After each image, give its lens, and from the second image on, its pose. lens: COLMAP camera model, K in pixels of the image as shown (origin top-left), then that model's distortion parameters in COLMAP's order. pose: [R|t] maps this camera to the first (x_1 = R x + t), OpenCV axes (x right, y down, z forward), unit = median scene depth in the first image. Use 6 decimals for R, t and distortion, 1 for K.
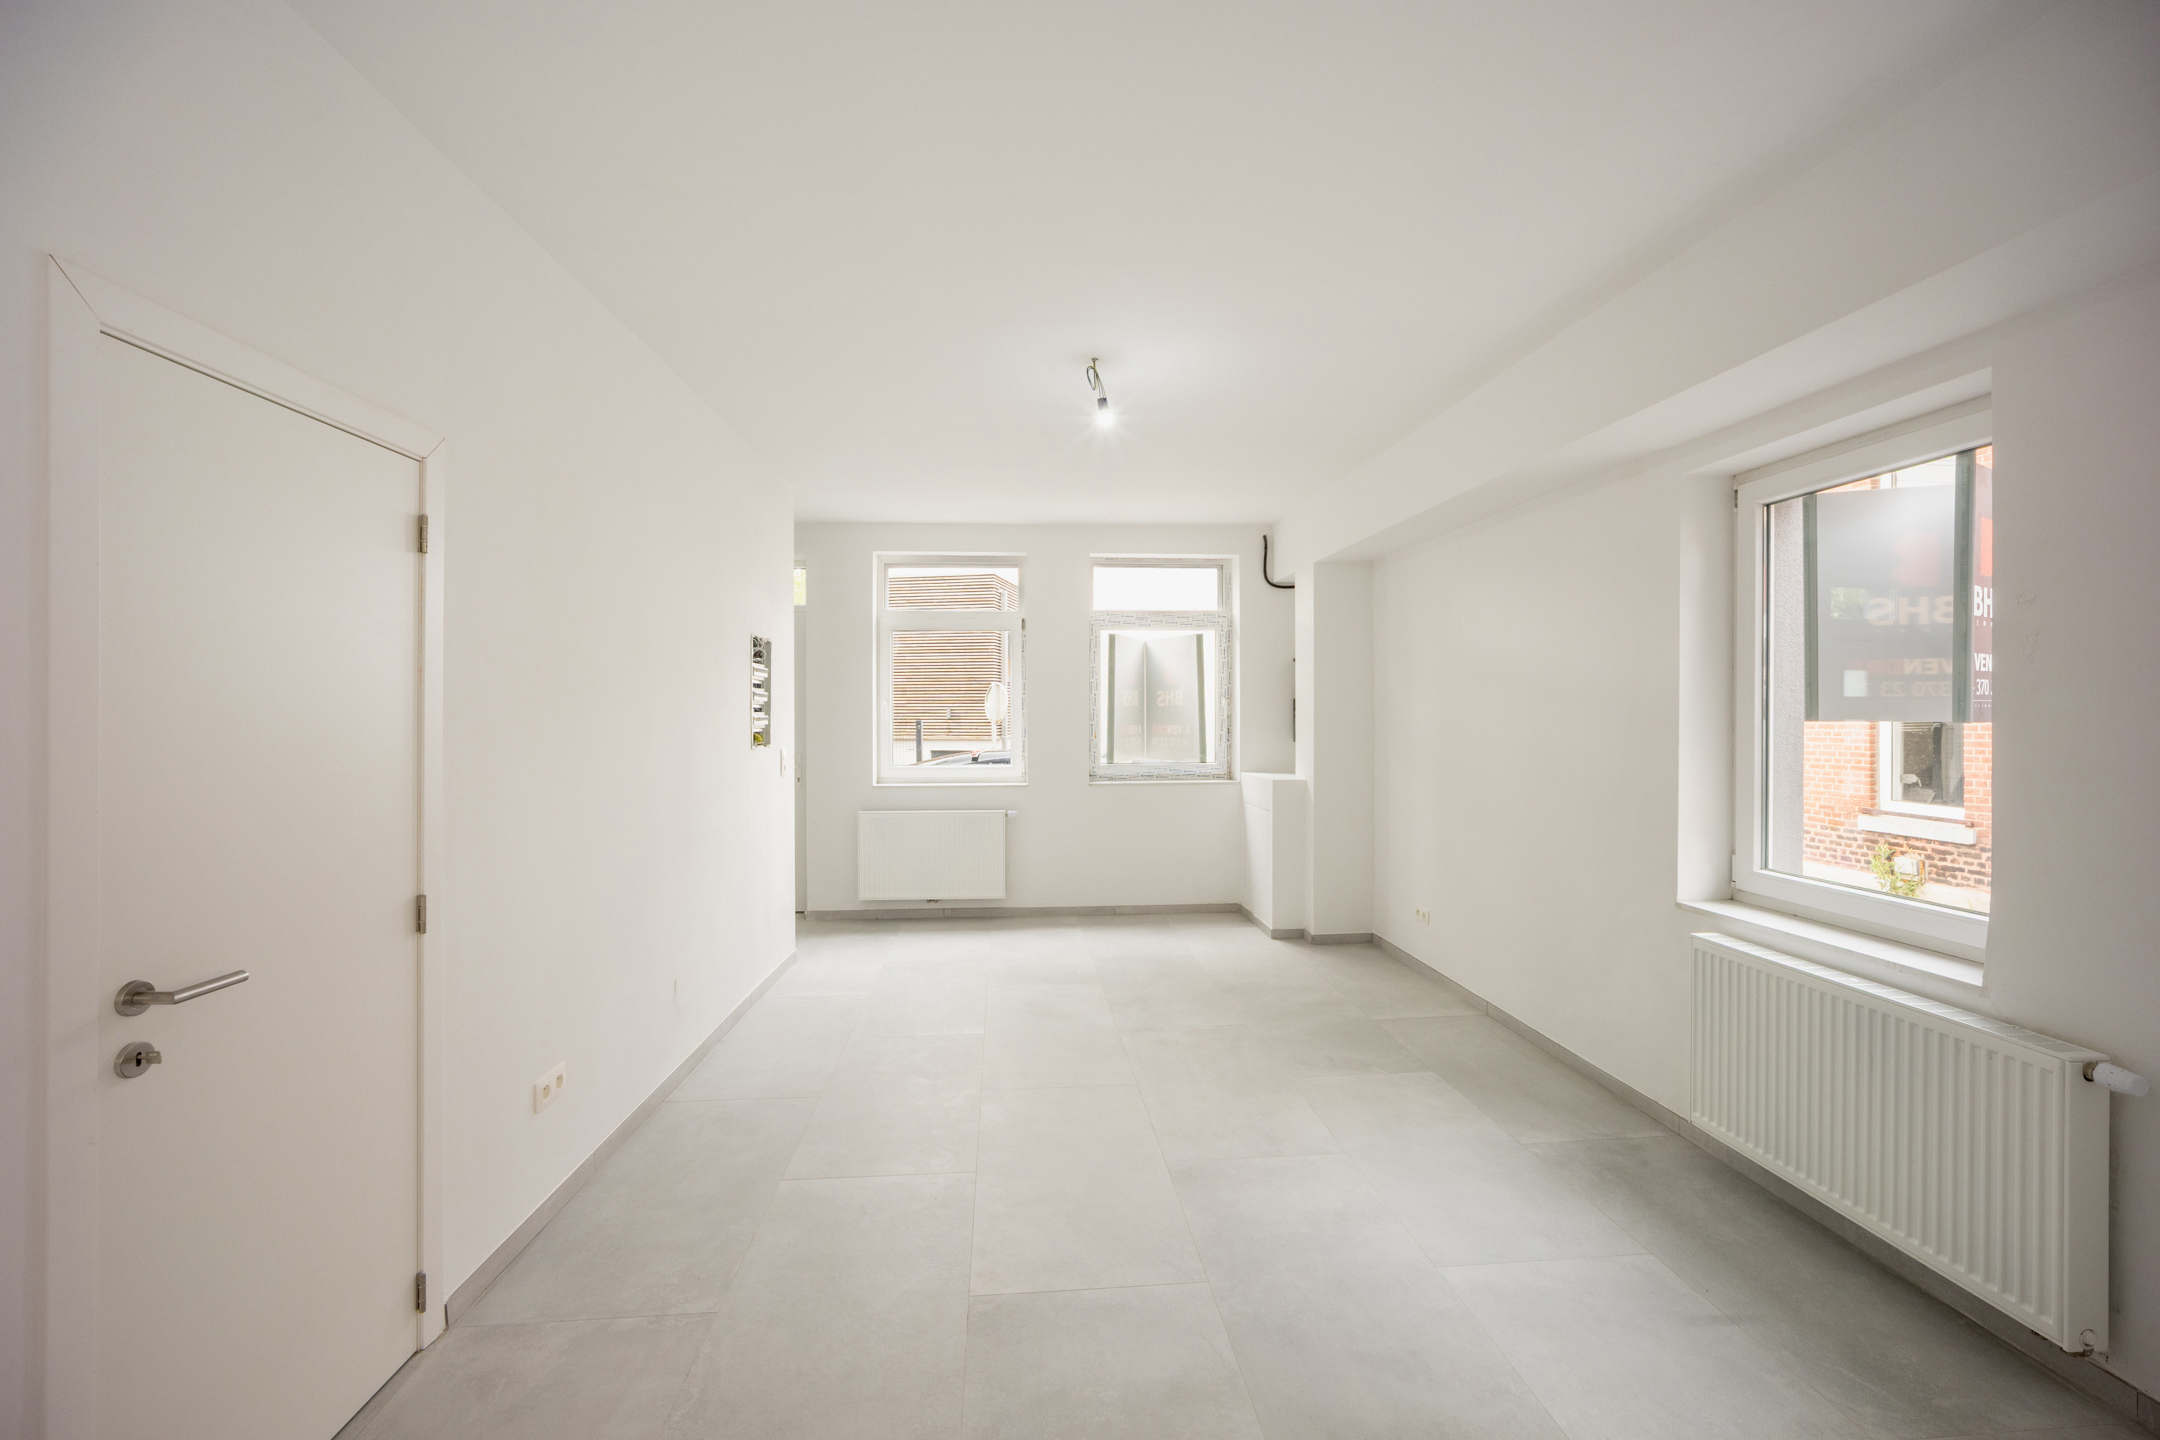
lens RADIAL K [[885.7, 0, 1070.6], [0, 885.7, 714.9], [0, 0, 1]] dist [0.002877, 0.000907]
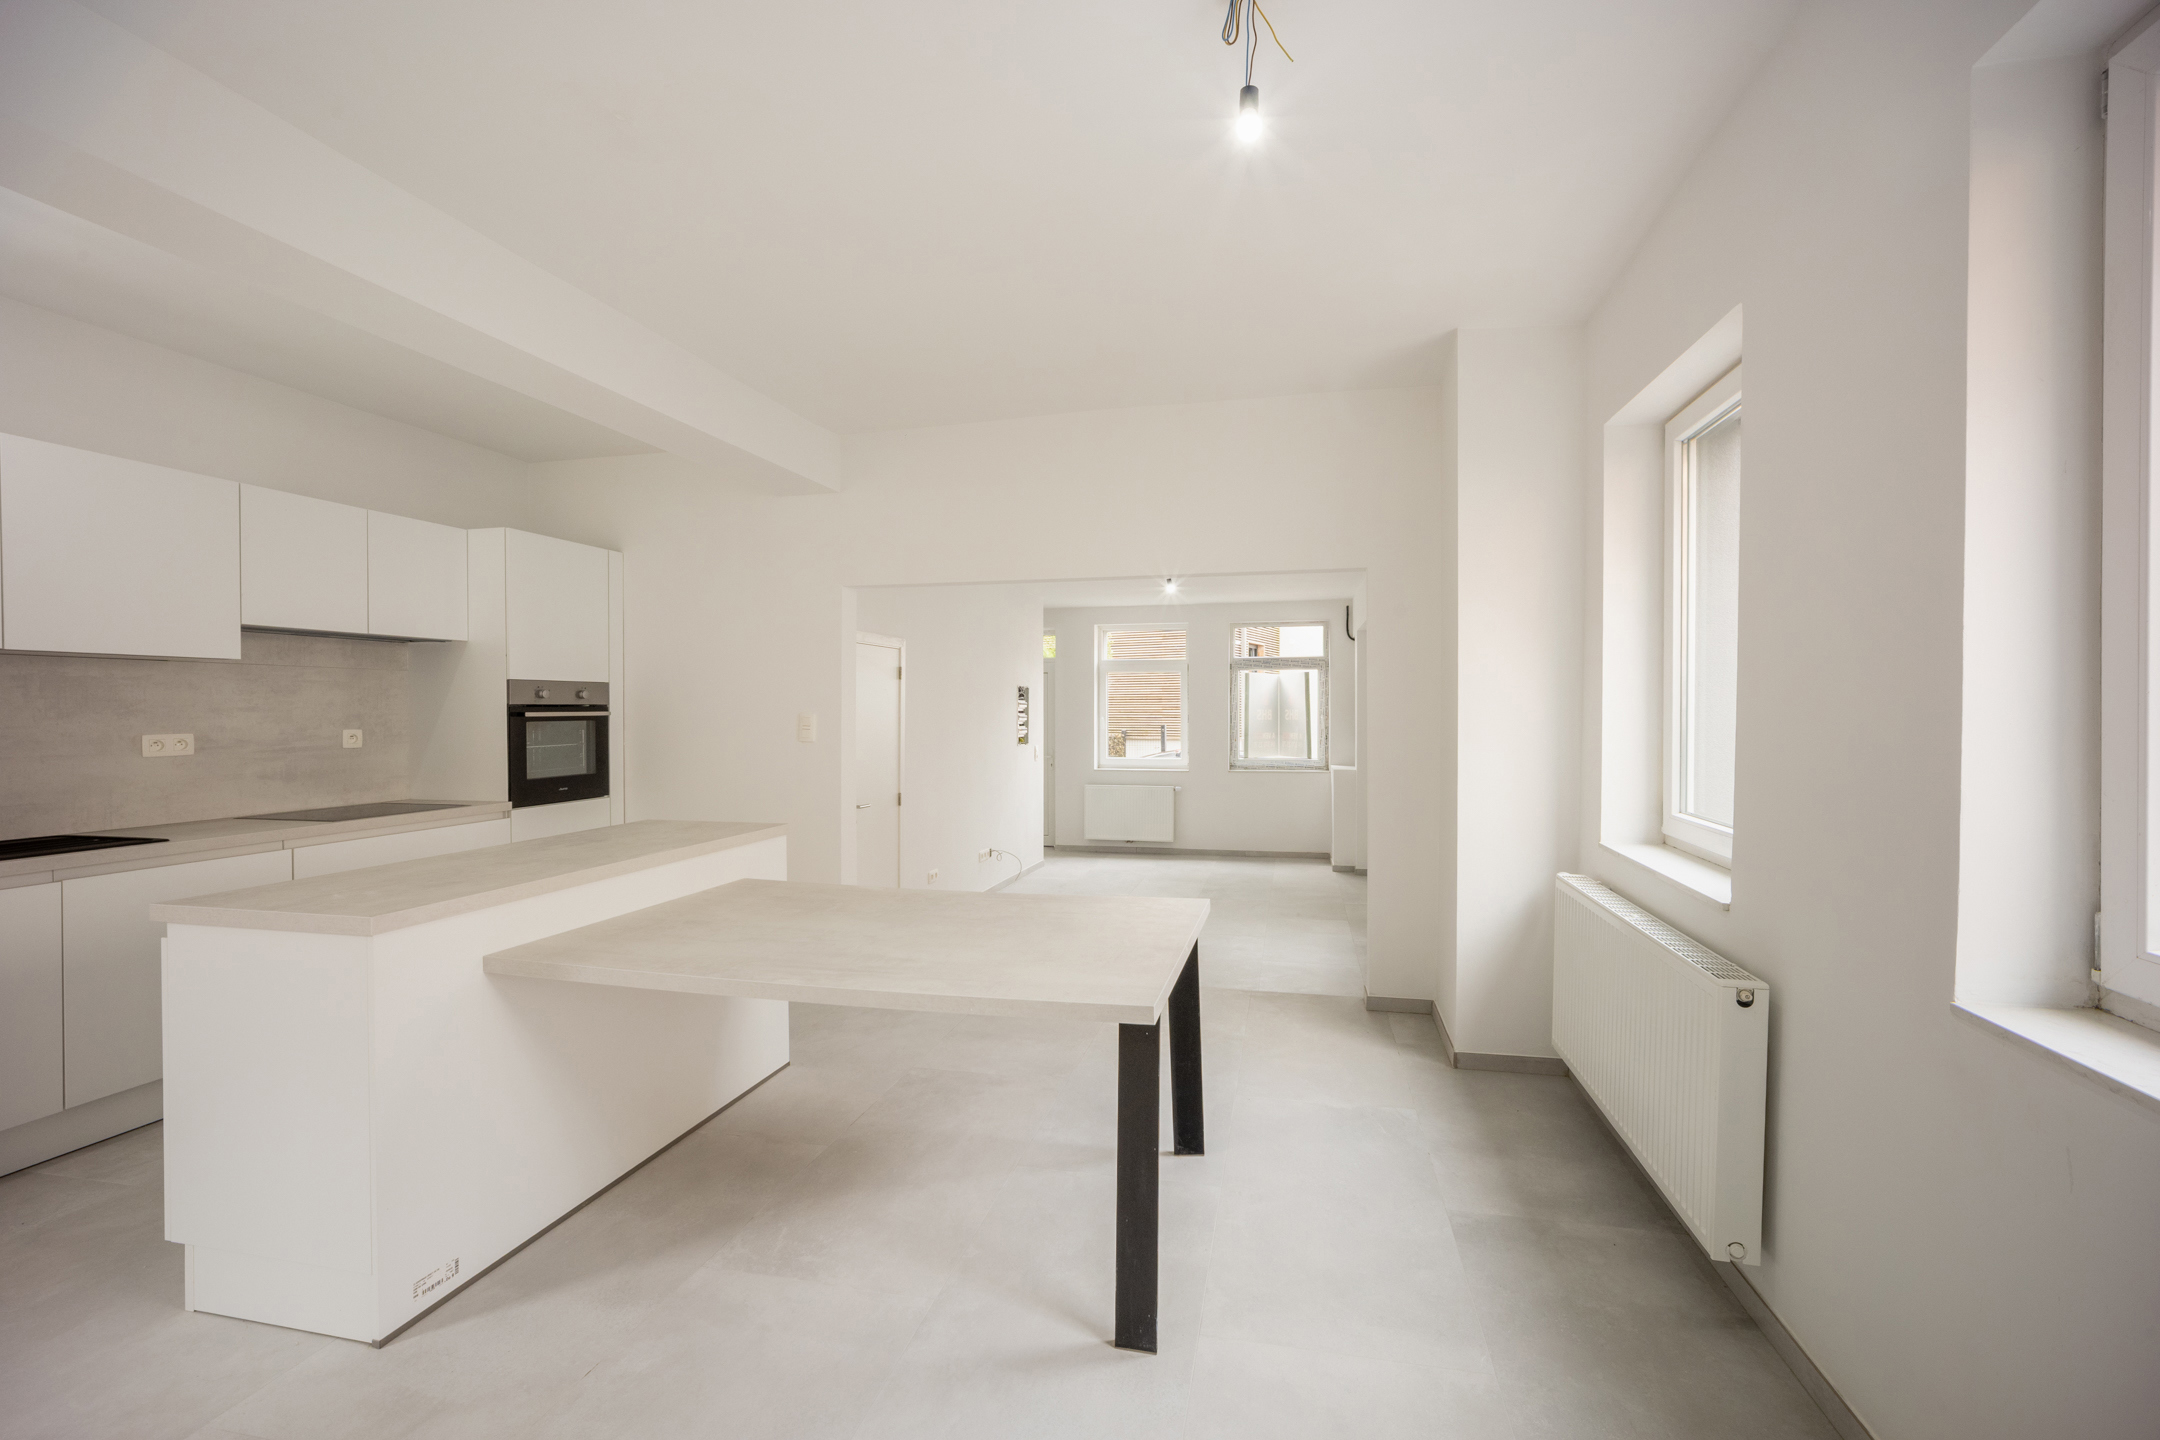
lens RADIAL K [[885.7, 0, 1070.6], [0, 885.7, 714.9], [0, 0, 1]] dist [0.002877, 0.000907]
pose [[0.945726, 0.000910, -0.324964, 0.308665], [-0.000383, 0.999999, 0.001687, -0.026270], [0.324965, -0.001471, 0.945725, -0.642451]]
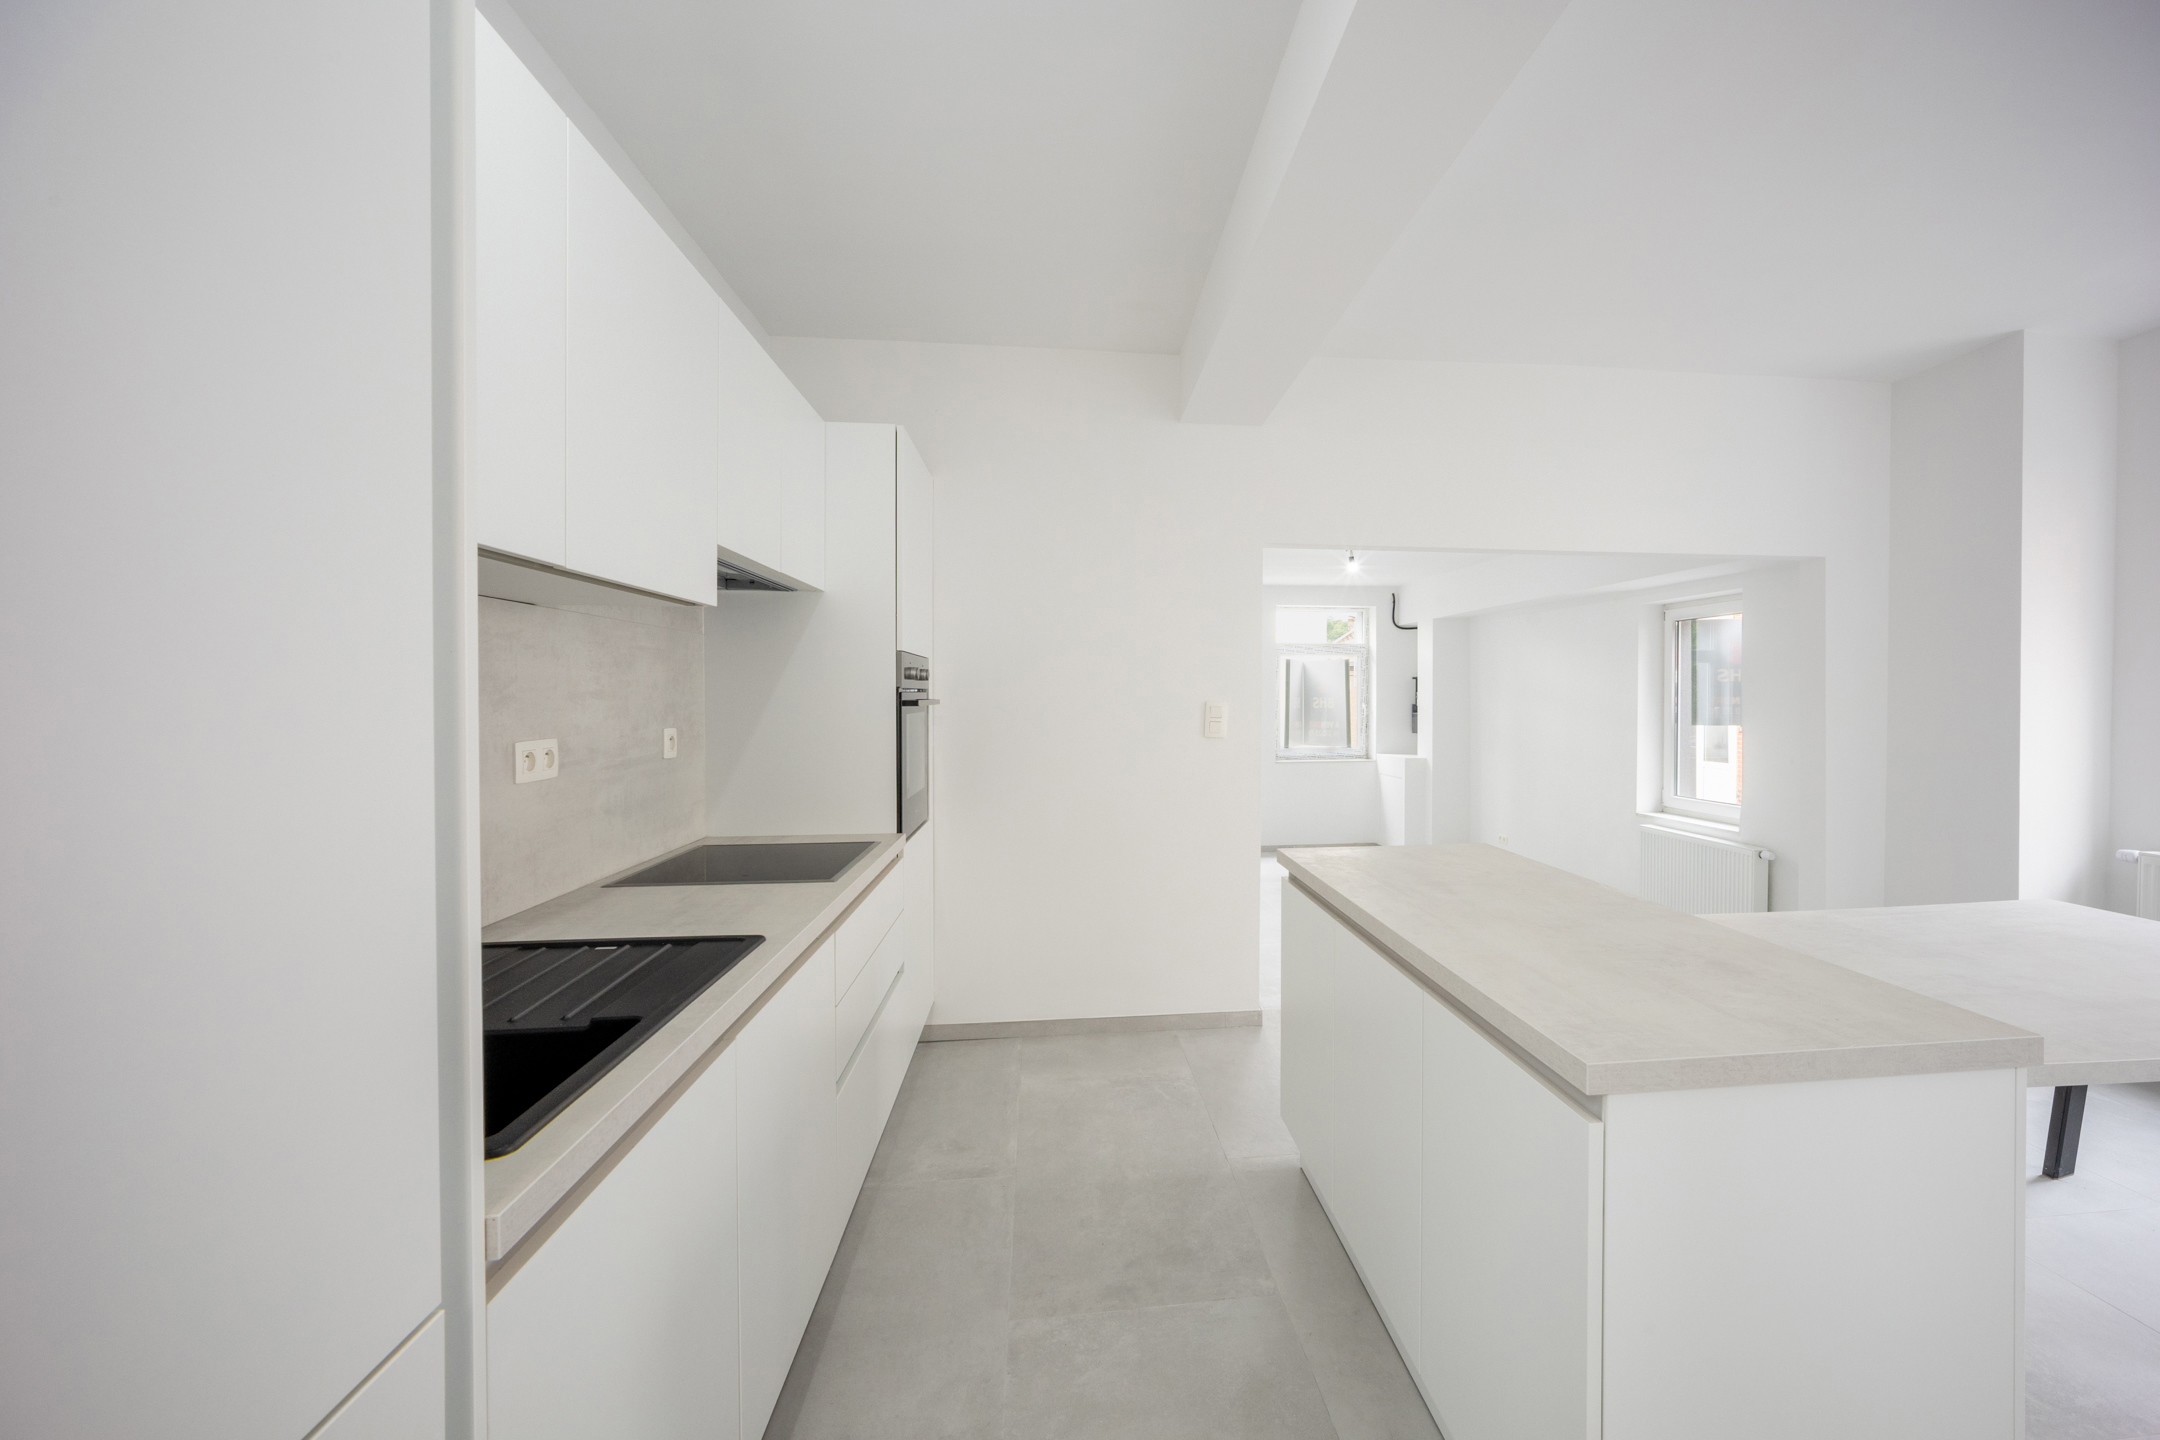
lens RADIAL K [[927.0, 0, 1146.6], [0, 927.0, 711.7], [0, 0, 1]] dist [0.001313, 0.000290]
pose [[0.998773, -0.000489, 0.049514, -0.315857], [-0.000030, 0.999945, 0.010475, -0.025827], [-0.049516, -0.010464, 0.998719, -0.618181]]
